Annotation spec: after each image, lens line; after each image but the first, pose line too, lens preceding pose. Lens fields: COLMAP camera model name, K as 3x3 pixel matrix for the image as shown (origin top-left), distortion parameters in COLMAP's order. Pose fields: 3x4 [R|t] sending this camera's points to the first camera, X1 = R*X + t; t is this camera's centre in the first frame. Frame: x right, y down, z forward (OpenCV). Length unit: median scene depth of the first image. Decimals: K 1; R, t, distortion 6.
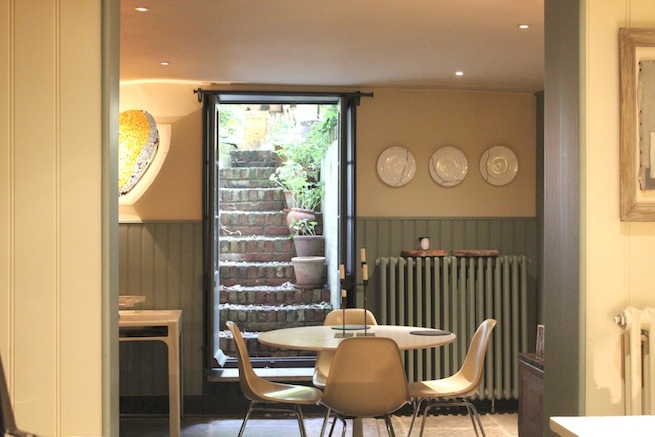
lens RADIAL K [[1067.6, 0, 327.5], [0, 1067.6, 218.5], [0, 0, 1]] dist [-0.006624, 0.028068]
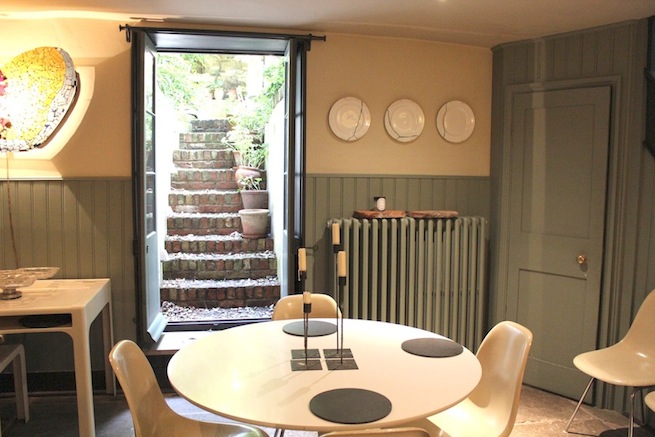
lens RADIAL K [[538.9, 0, 327.5], [0, 538.9, 218.5], [0, 0, 1]] dist [-0.173327, 0.159043]
pose [[0.993568, -0.000845, 0.113231, -0.006078], [-0.008244, 0.996778, 0.079781, -0.000299], [-0.112934, -0.080201, 0.990360, 0.529534]]
